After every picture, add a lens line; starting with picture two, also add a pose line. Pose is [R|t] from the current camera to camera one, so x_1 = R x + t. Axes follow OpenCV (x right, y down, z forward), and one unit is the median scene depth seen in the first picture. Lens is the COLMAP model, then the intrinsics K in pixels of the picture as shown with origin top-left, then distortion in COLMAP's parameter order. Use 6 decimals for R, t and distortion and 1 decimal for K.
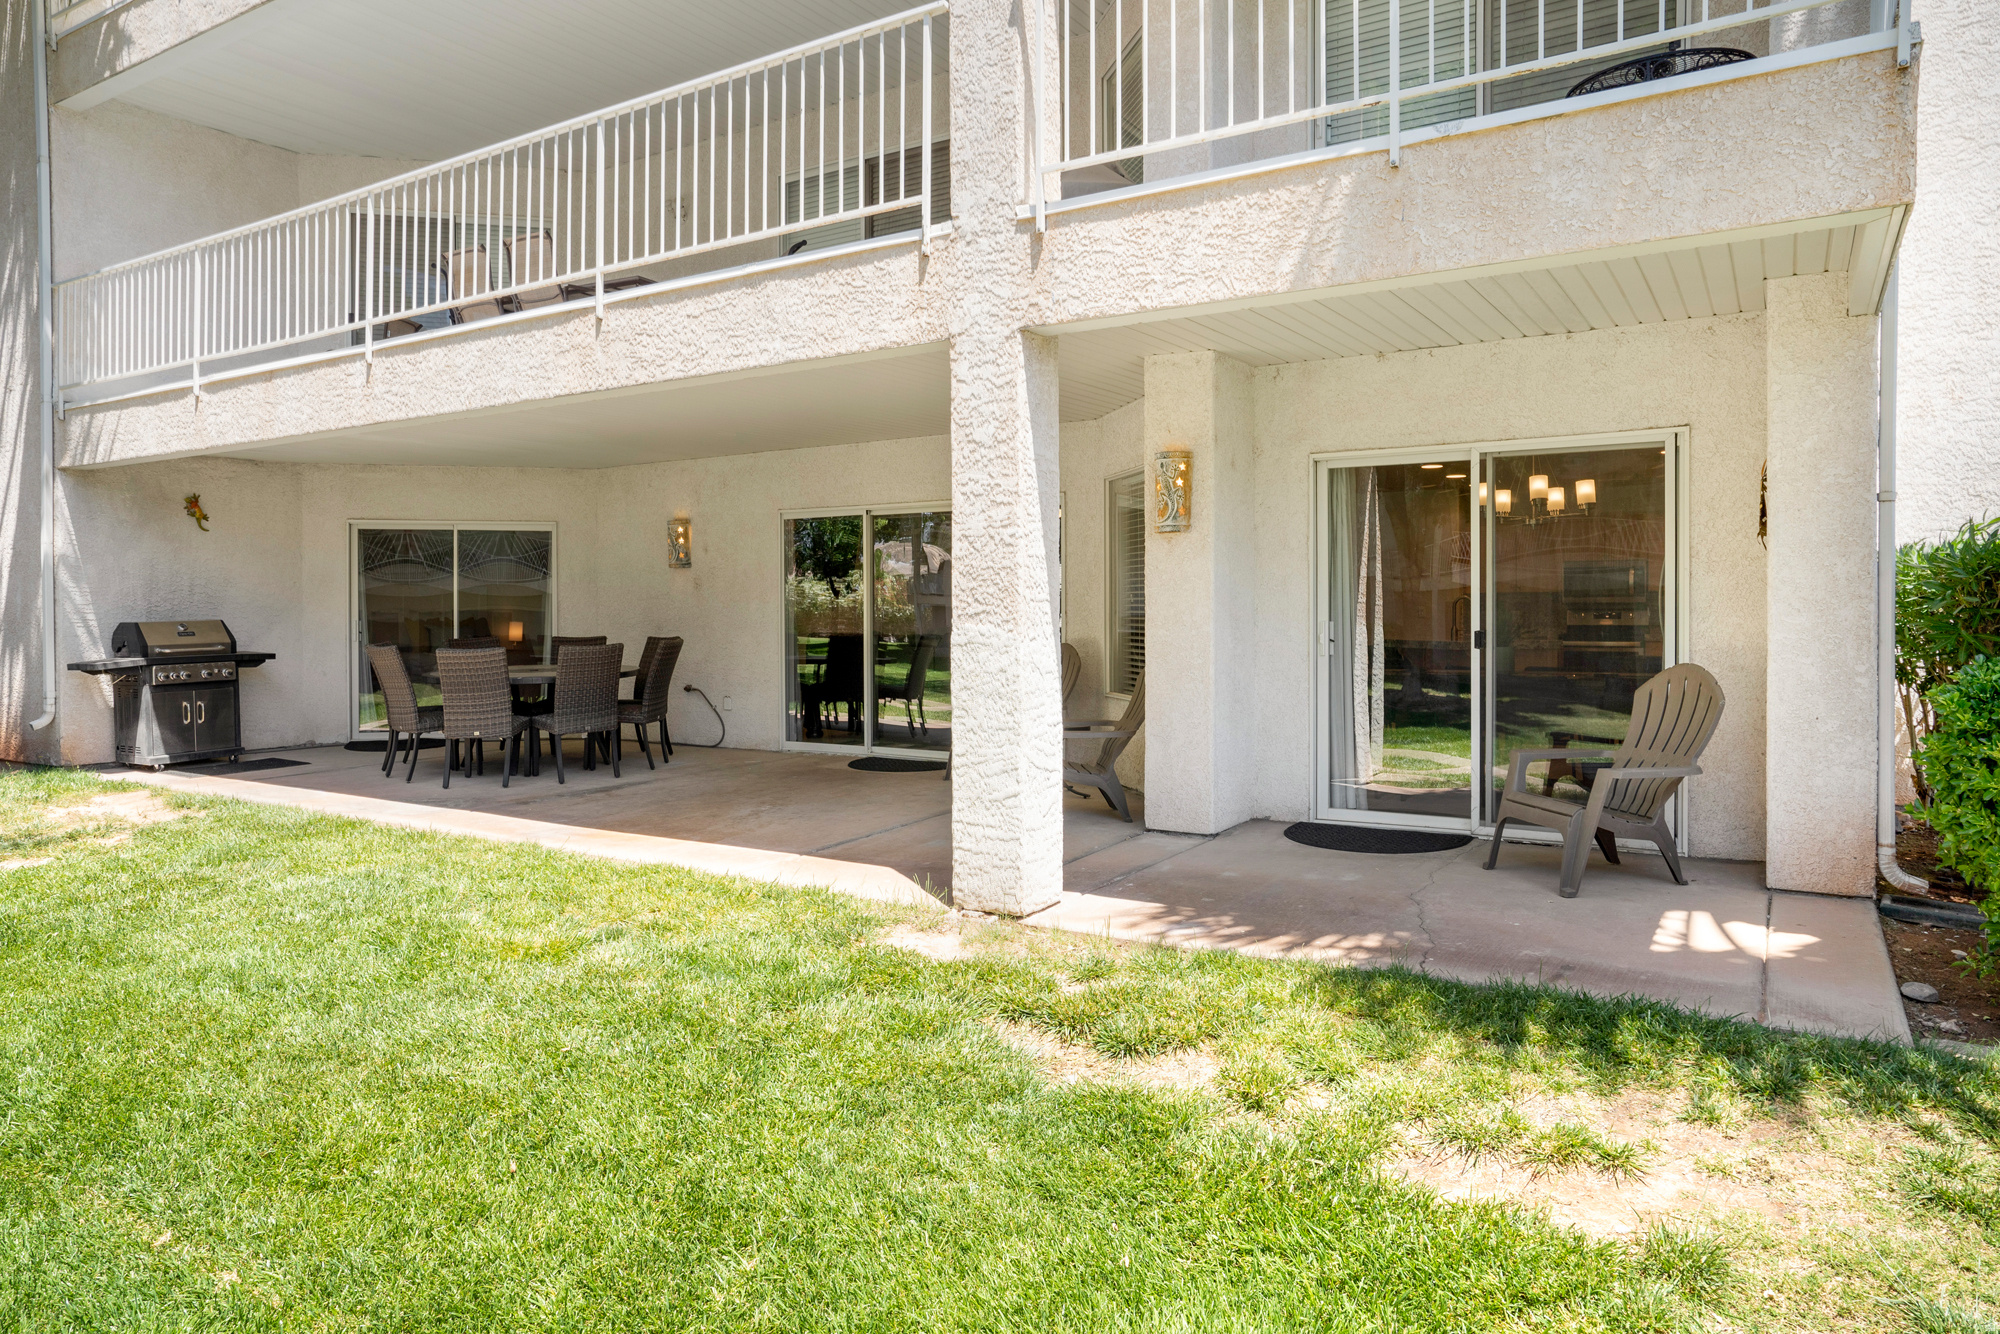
lens RADIAL K [[1331.7, 0, 1000.0], [0, 1331.7, 667.0], [0, 0, 1]] dist [-0.060064, -0.000154]
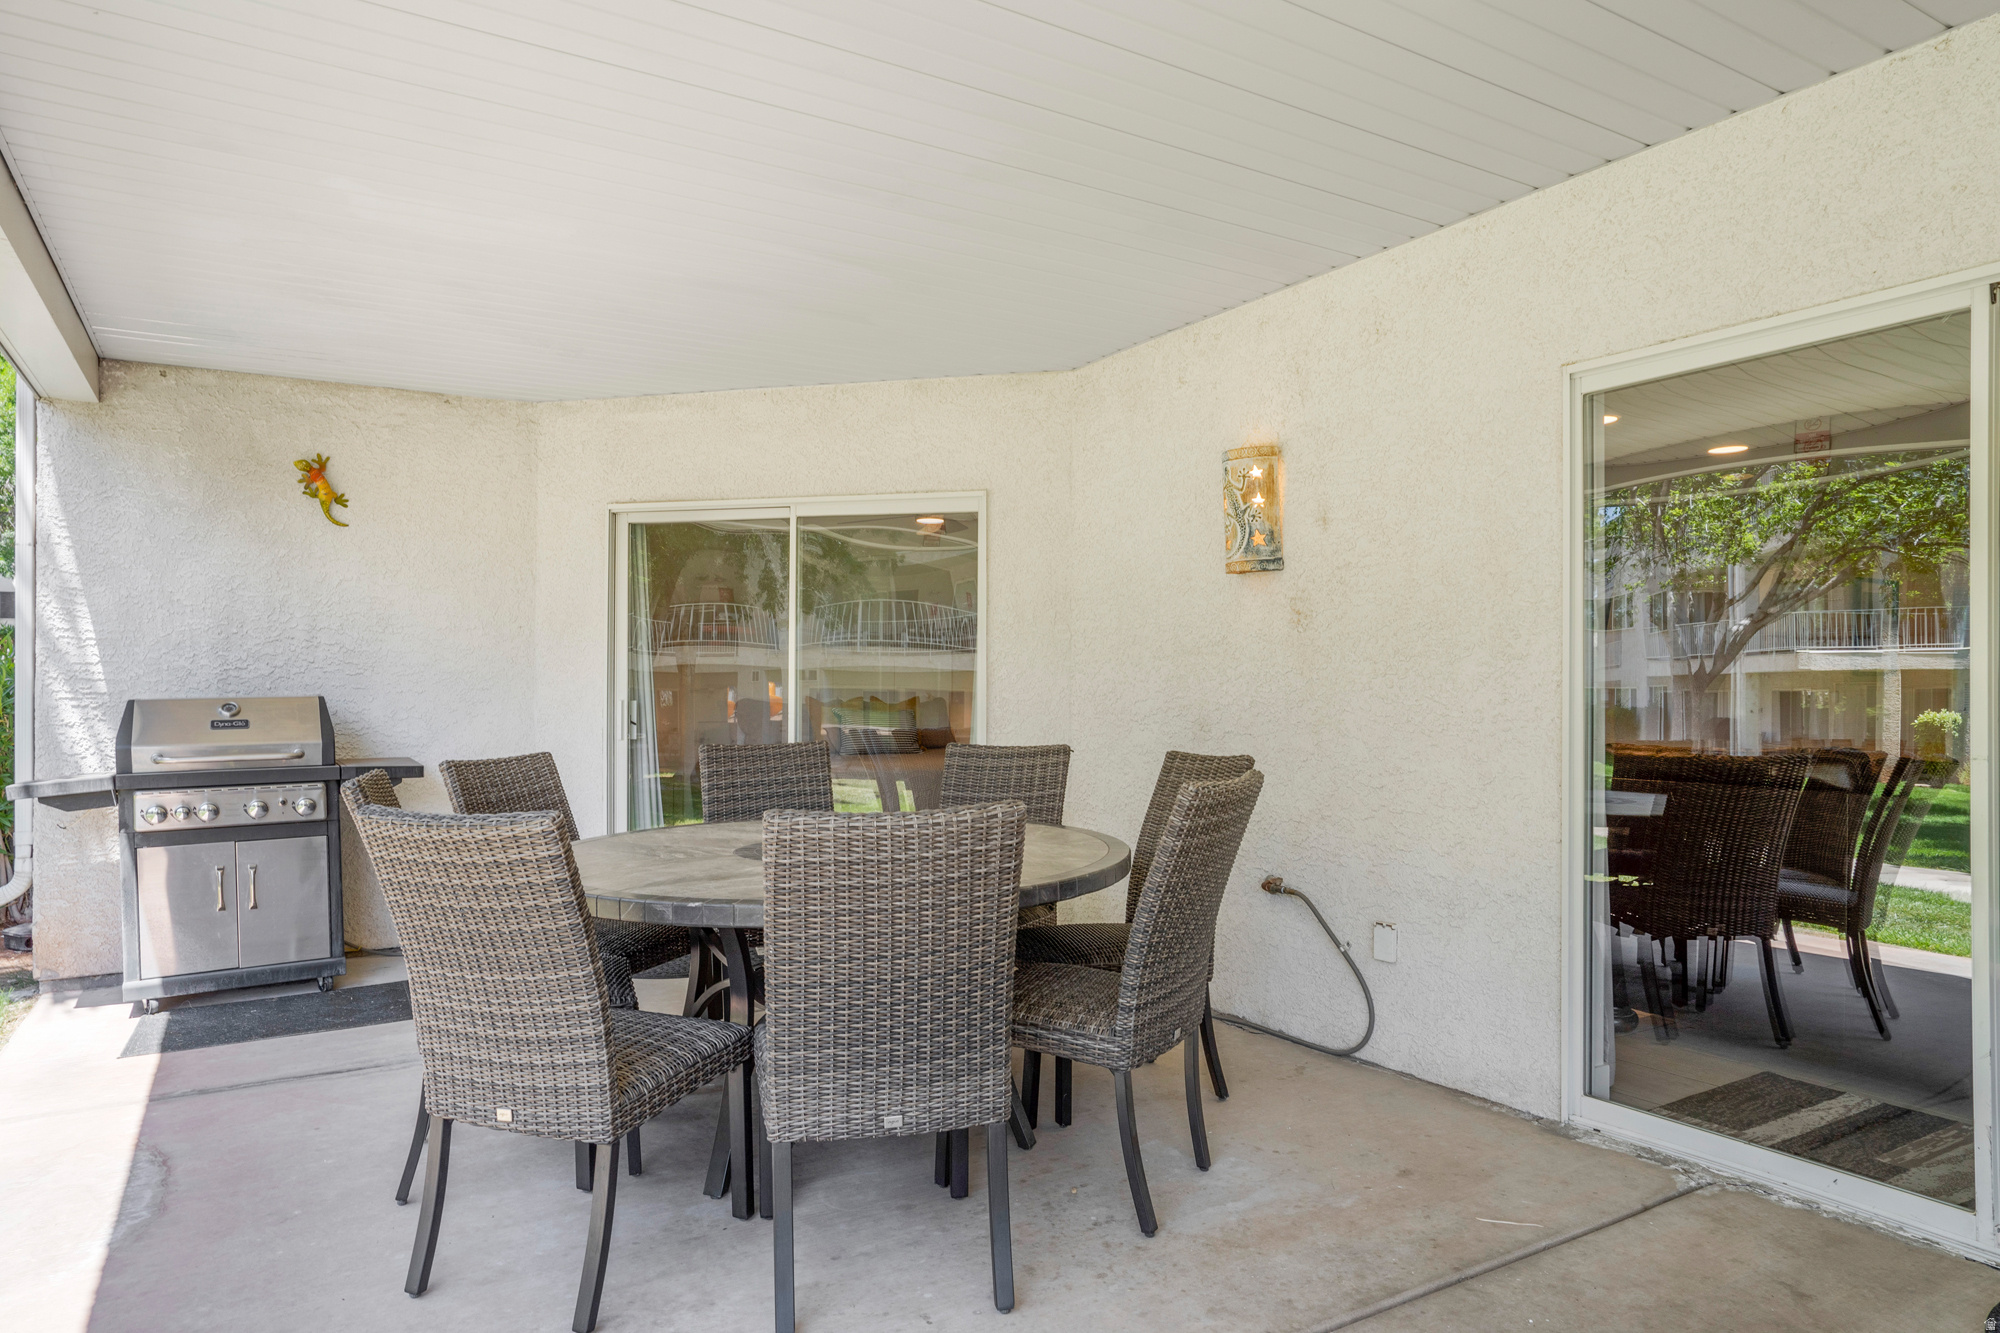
lens RADIAL K [[1217.4, 0, 1000.0], [0, 1217.4, 666.5], [0, 0, 1]] dist [-0.023051, 0.001715]
pose [[0.905014, -0.003303, -0.425370, -0.164309], [-0.022870, 0.998146, -0.056410, -0.026778], [0.424768, 0.060781, 0.903260, 0.677515]]
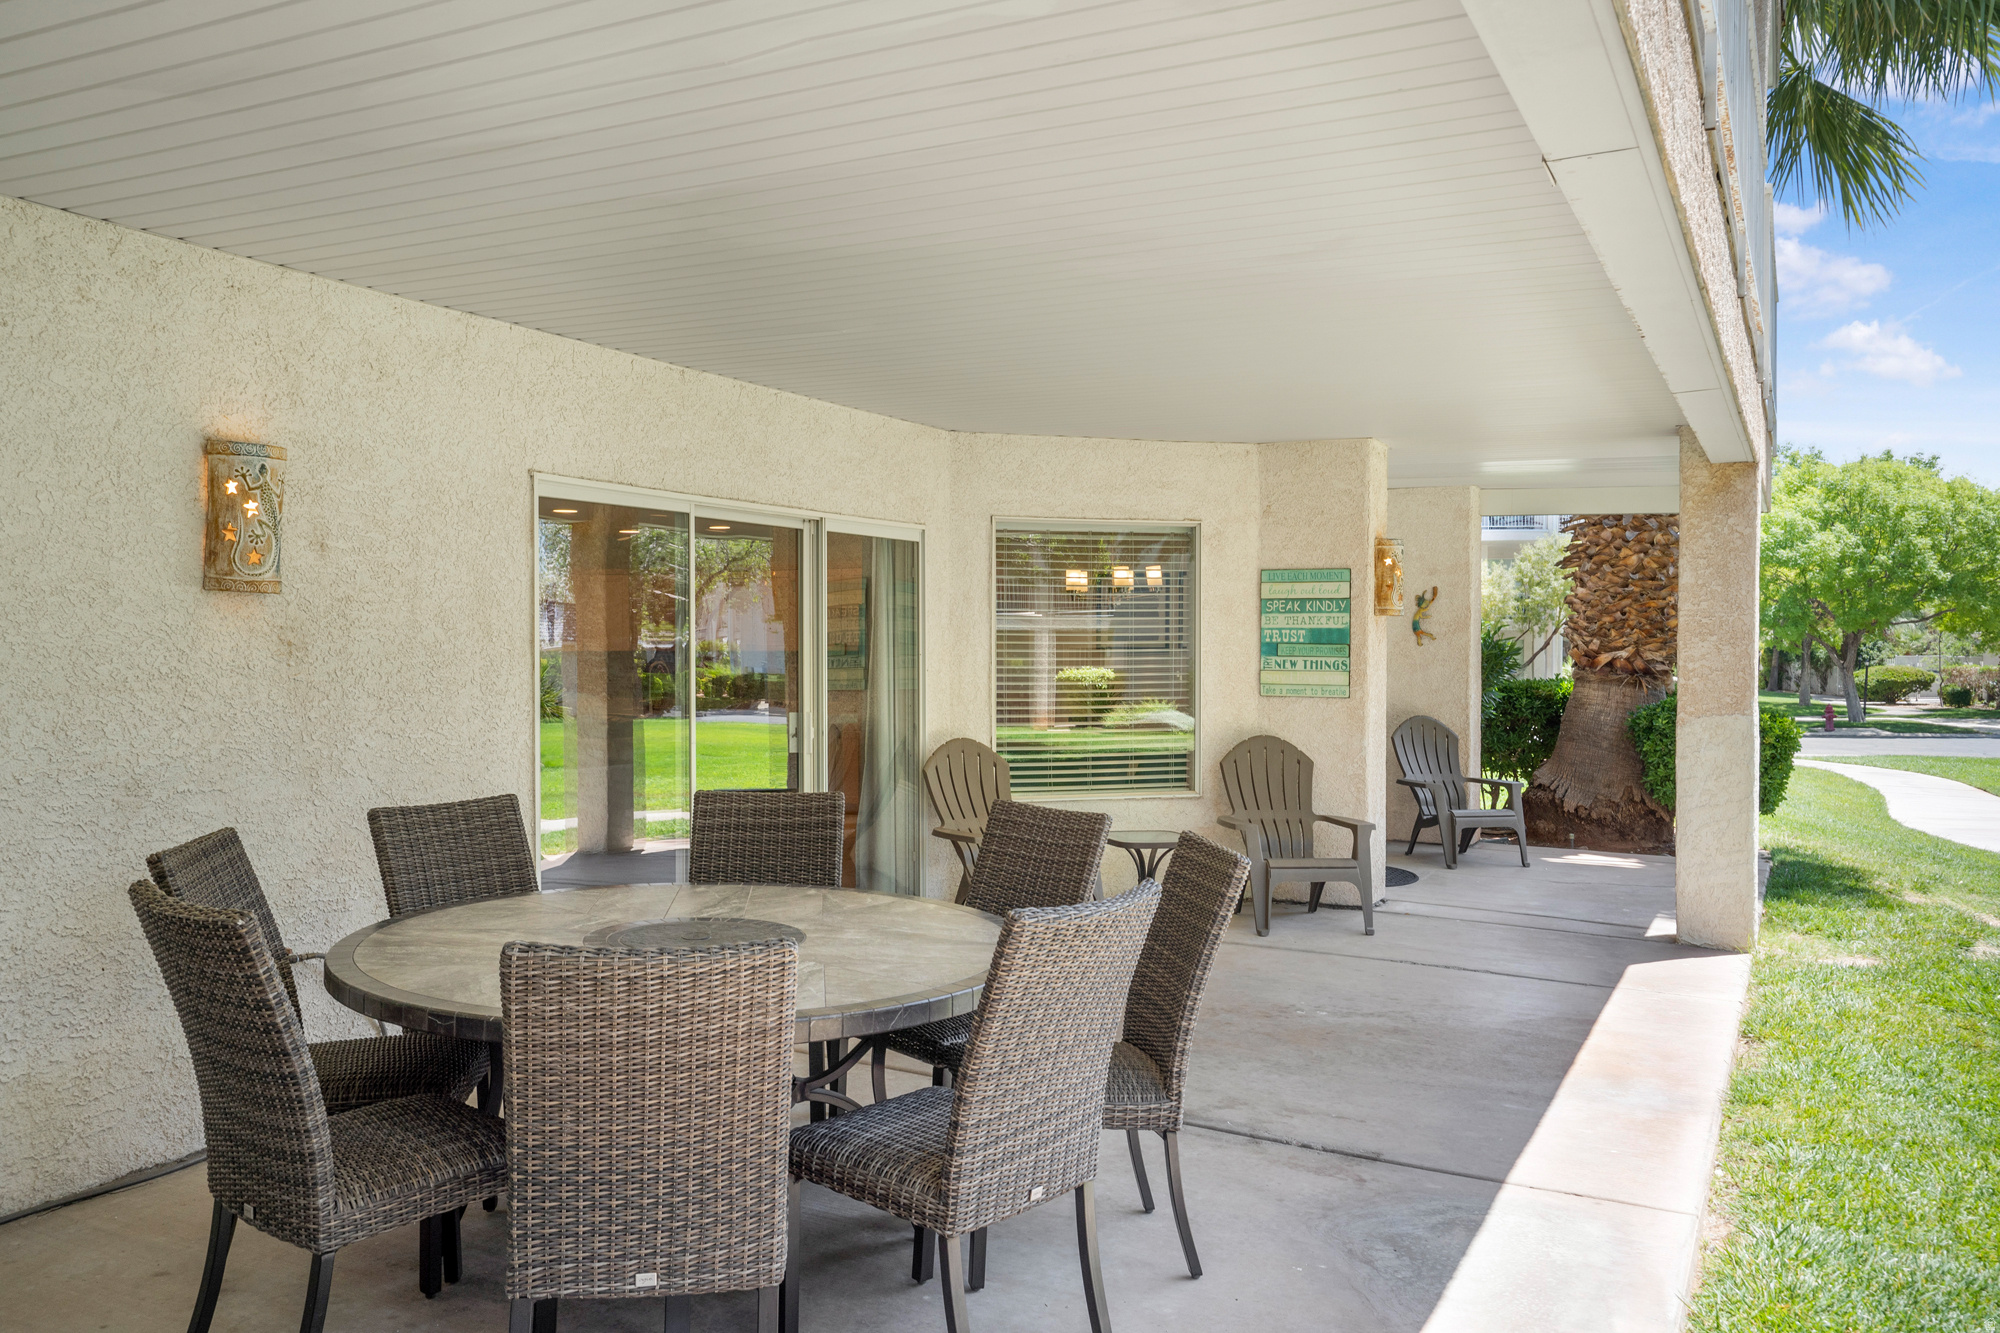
lens RADIAL K [[1552.7, 0, 1000.0], [0, 1552.7, 666.5], [0, 0, 1]] dist [-0.020871, 0.103066]
pose [[-0.106823, -0.016150, 0.994147, -0.657496], [0.036195, 0.999142, 0.020121, -0.060306], [-0.993619, 0.038132, -0.106147, 0.895565]]
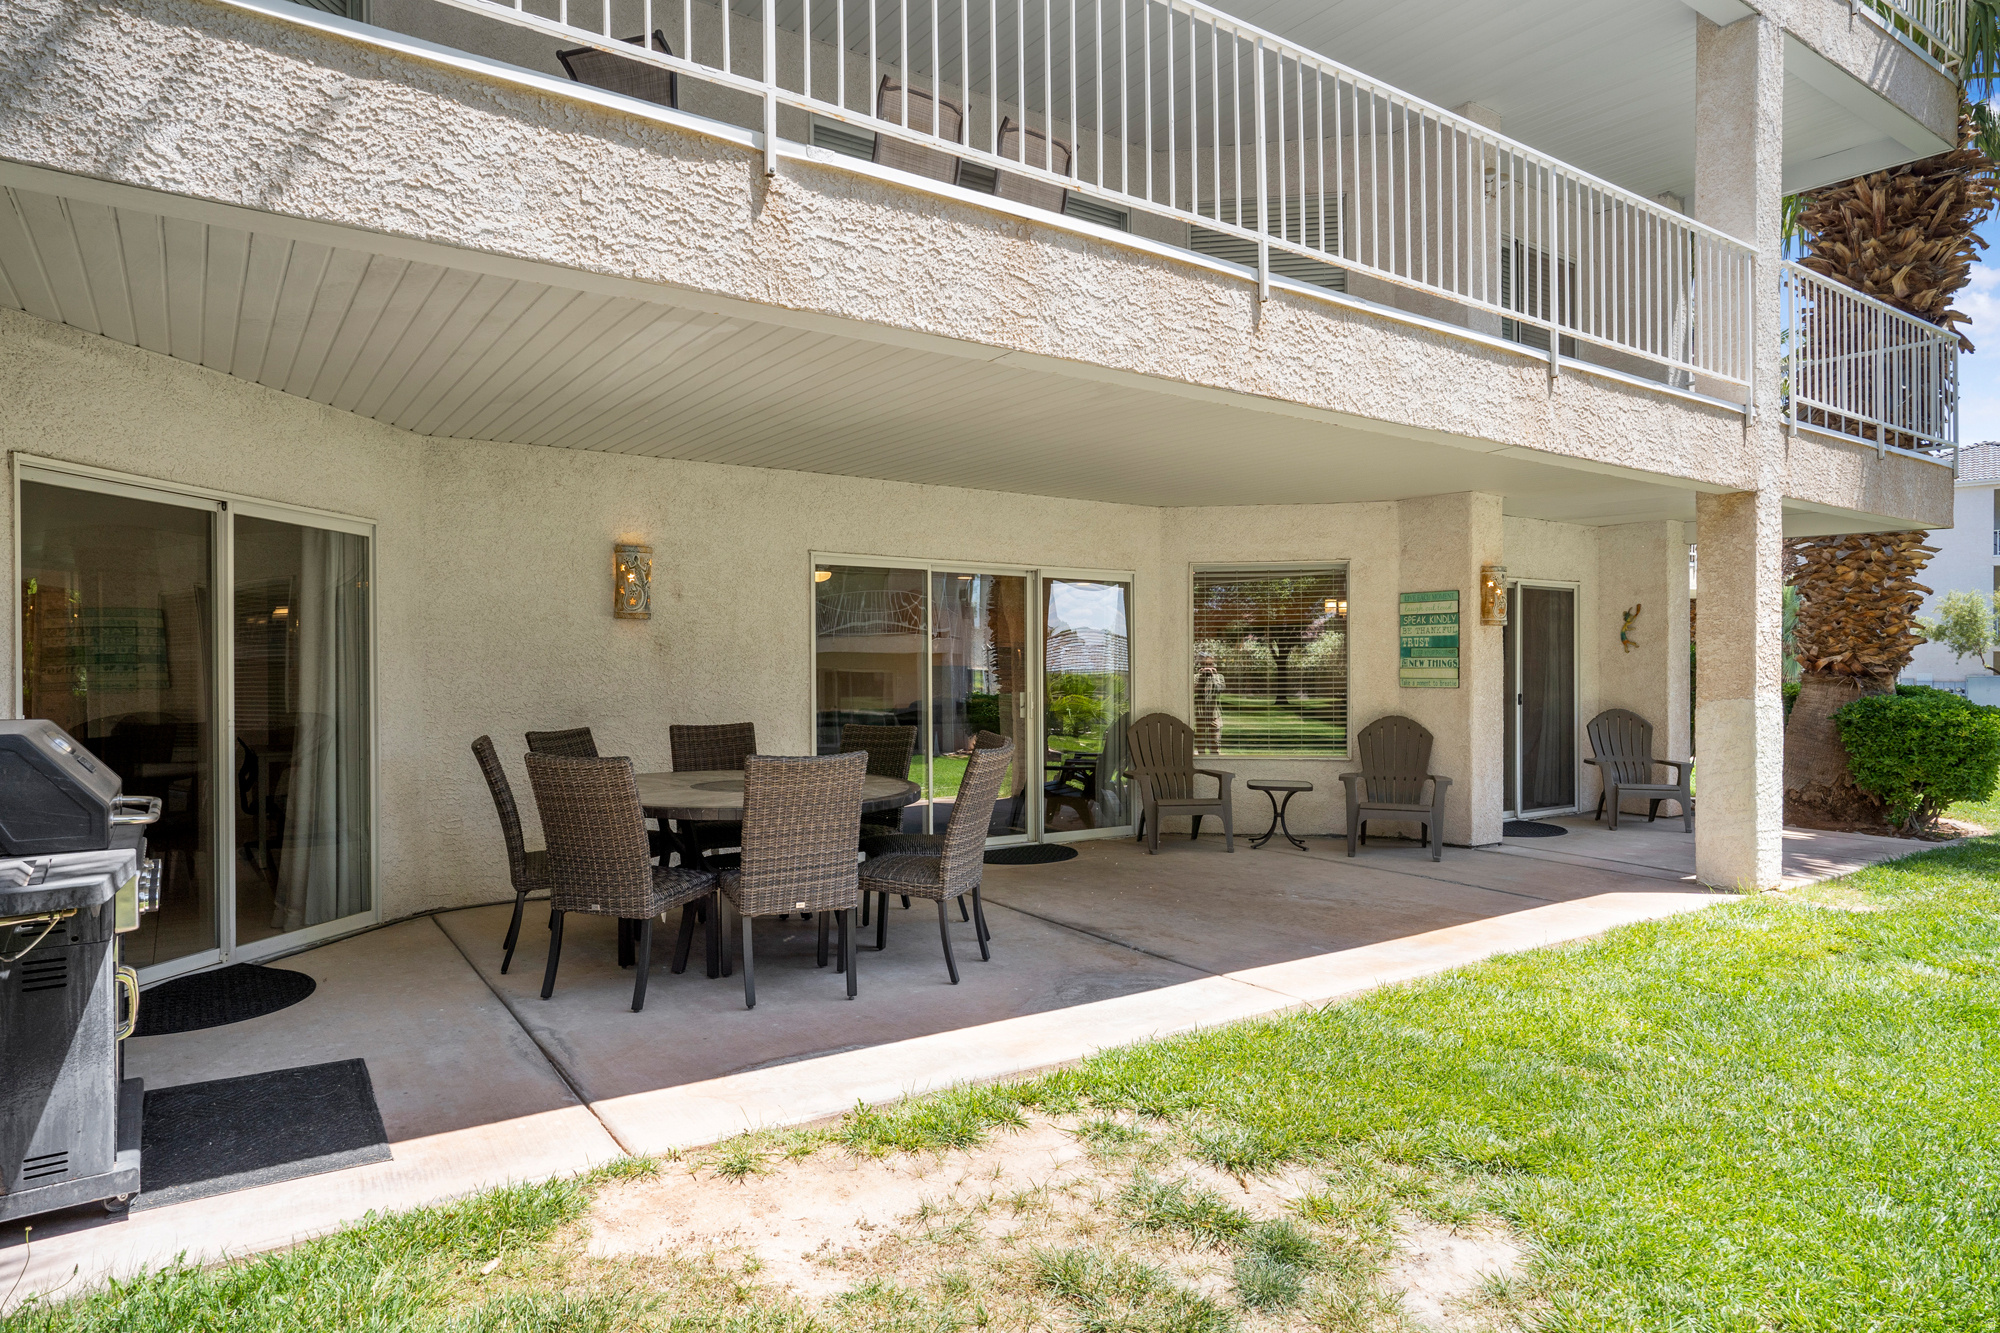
lens RADIAL K [[1217.4, 0, 1000.0], [0, 1217.4, 666.5], [0, 0, 1]] dist [-0.023051, 0.001715]
pose [[0.364935, 0.003579, 0.931026, -0.757963], [0.038588, 0.999075, -0.018966, -0.034808], [-0.930233, 0.042848, 0.364460, 0.643843]]
